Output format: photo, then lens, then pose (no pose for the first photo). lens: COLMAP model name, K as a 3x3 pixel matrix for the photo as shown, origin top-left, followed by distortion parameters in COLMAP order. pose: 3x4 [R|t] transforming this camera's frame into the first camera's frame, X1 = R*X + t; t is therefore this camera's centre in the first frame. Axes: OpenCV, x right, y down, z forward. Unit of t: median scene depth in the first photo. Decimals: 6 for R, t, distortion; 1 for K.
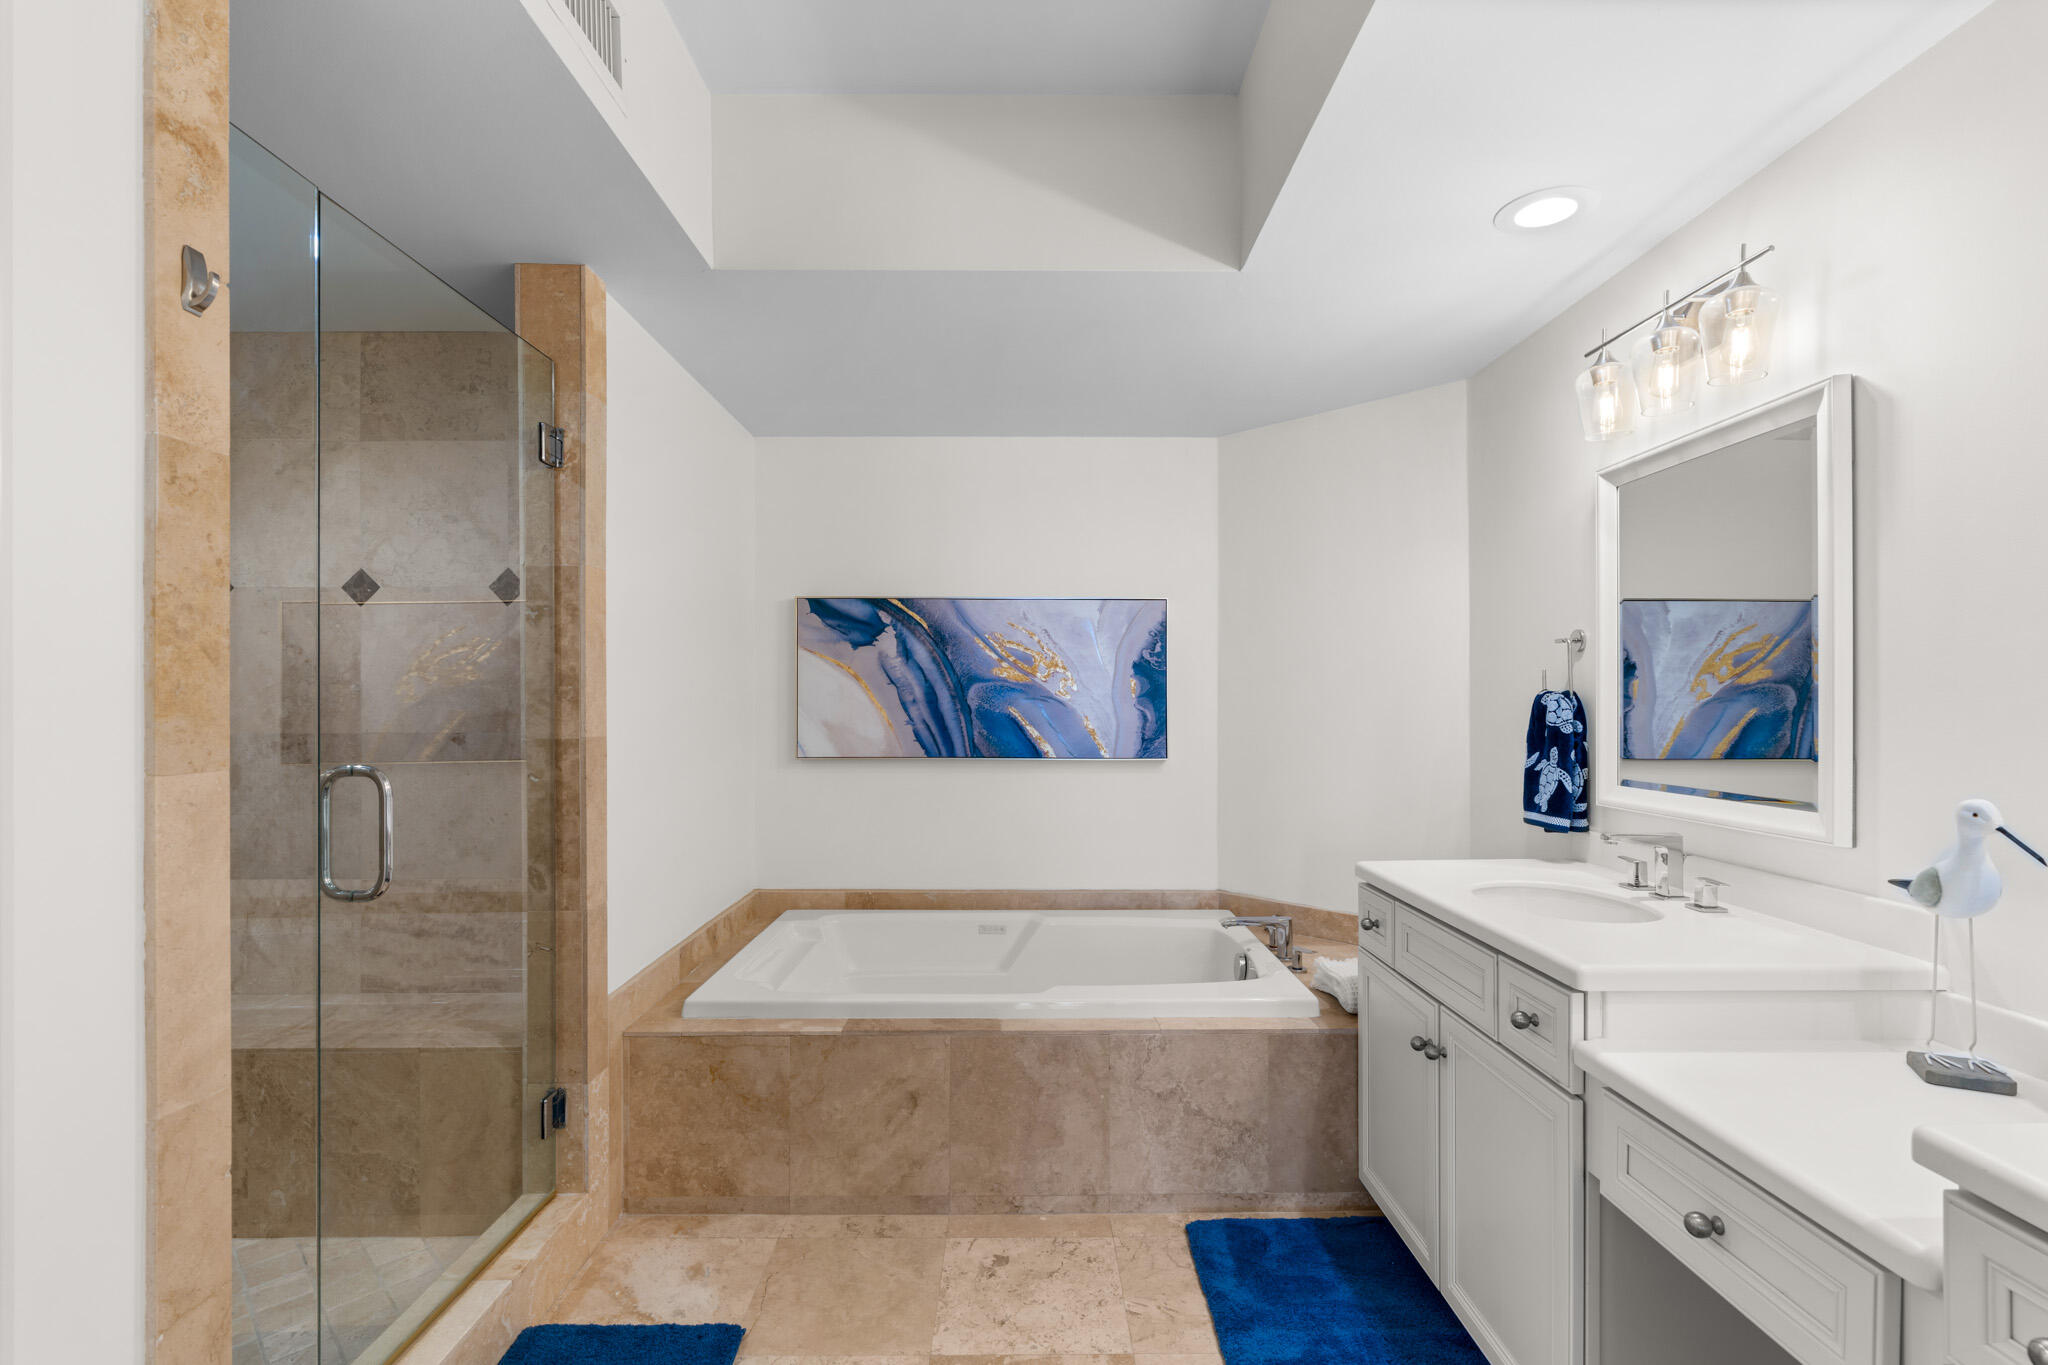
lens RADIAL K [[925.3, 0, 1029.4], [0, 925.3, 701.1], [0, 0, 1]] dist [-0.007951, 0.003233]
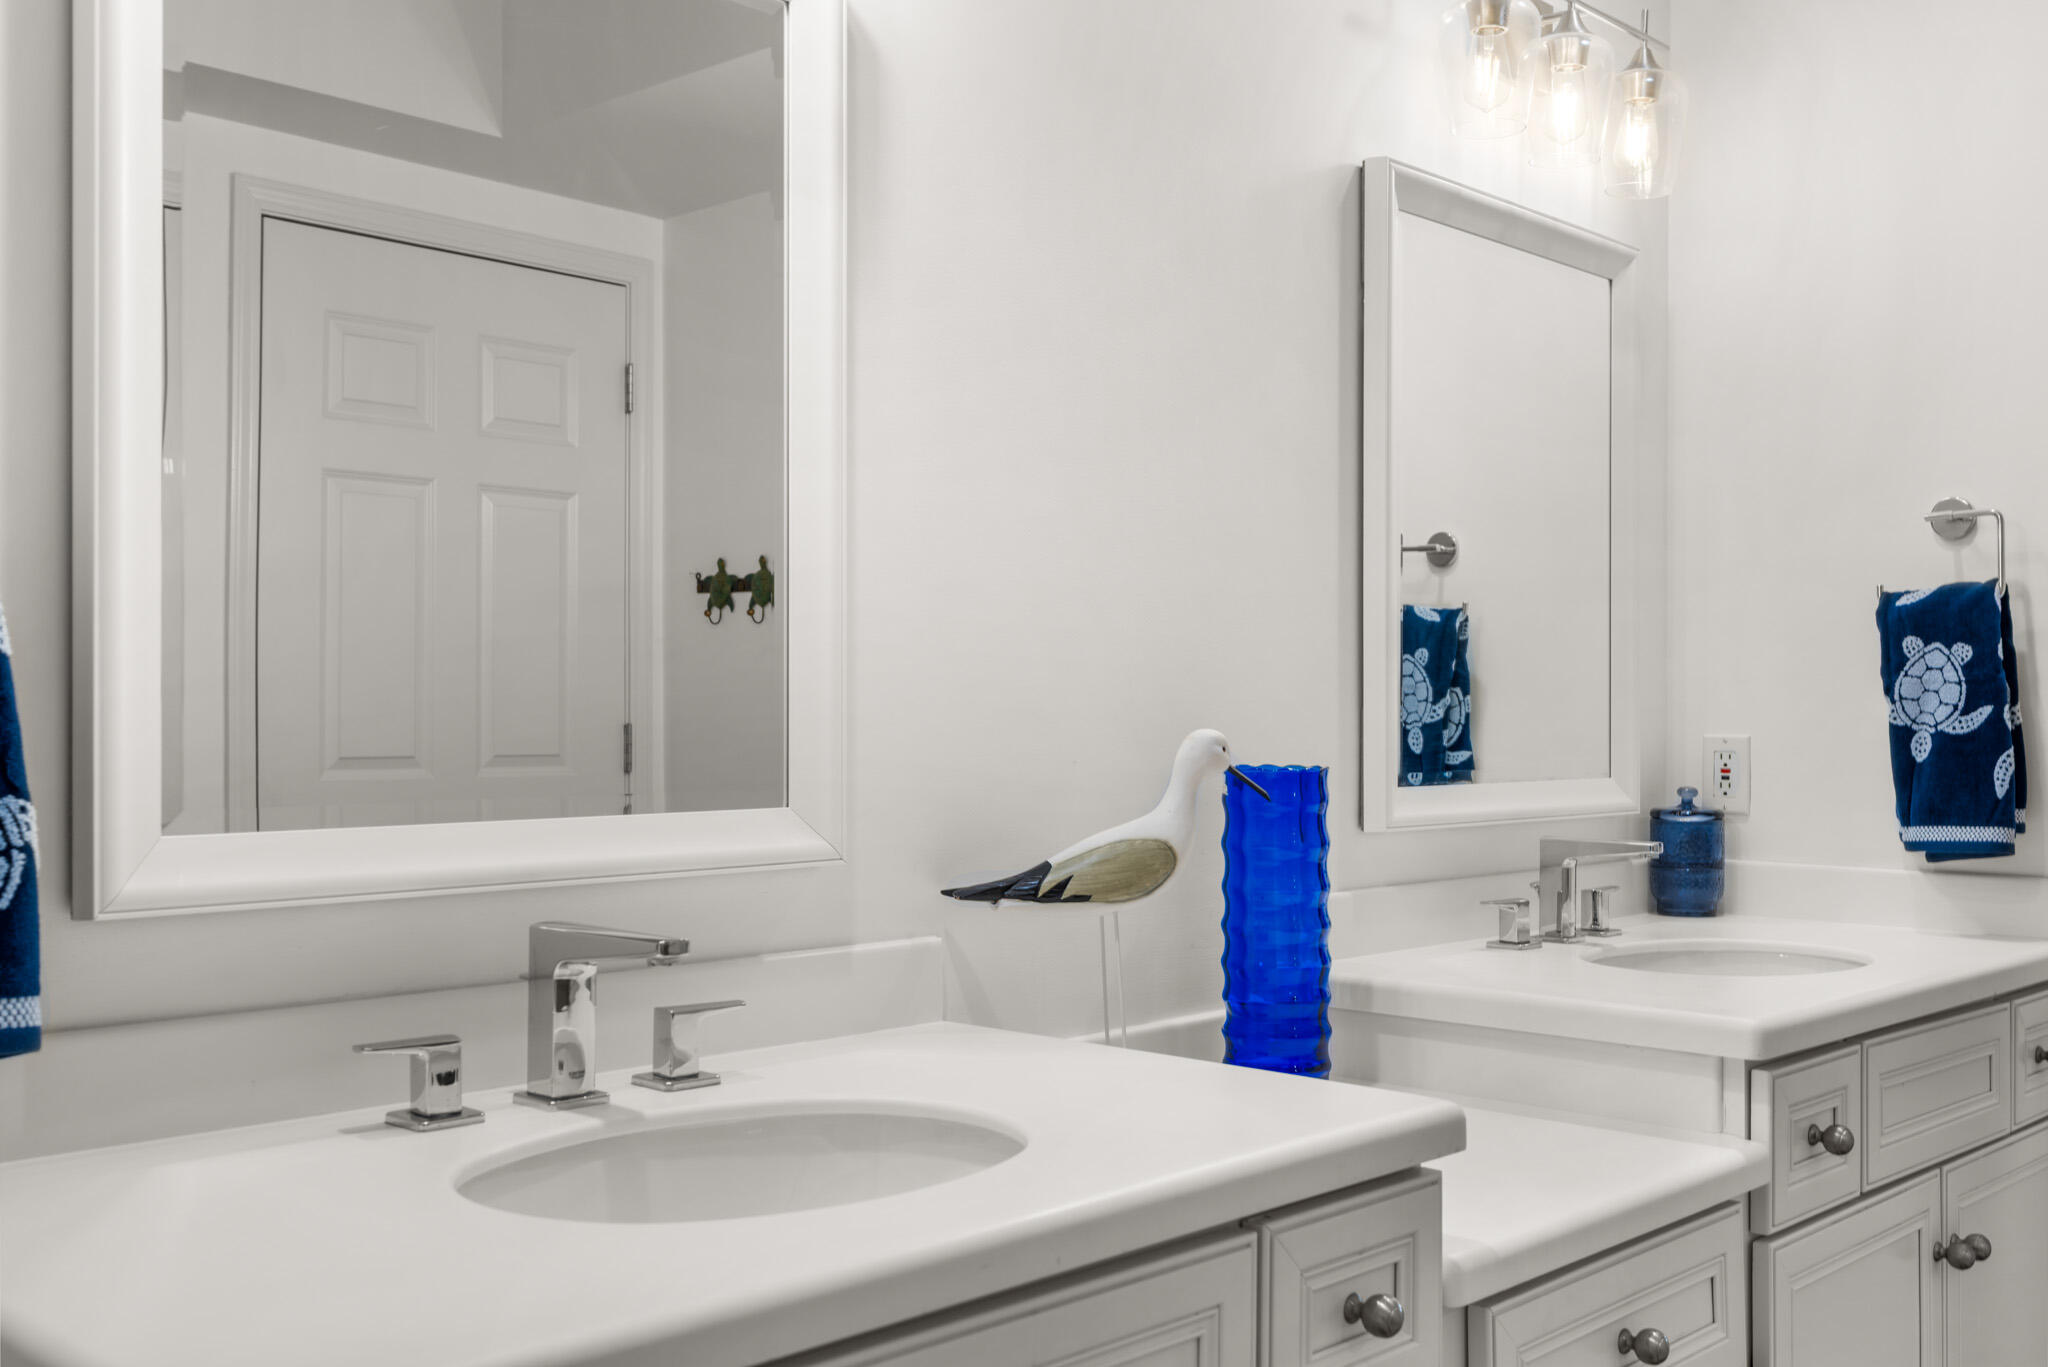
lens RADIAL K [[2031.1, 0, 1035.7], [0, 2031.1, 692.2], [0, 0, 1]] dist [0.010180, 0.000000]
pose [[-0.725972, 0.004959, 0.687707, 0.007170], [-0.002959, 0.999942, -0.010334, 0.051930], [-0.687718, -0.009537, -0.725915, 1.256722]]
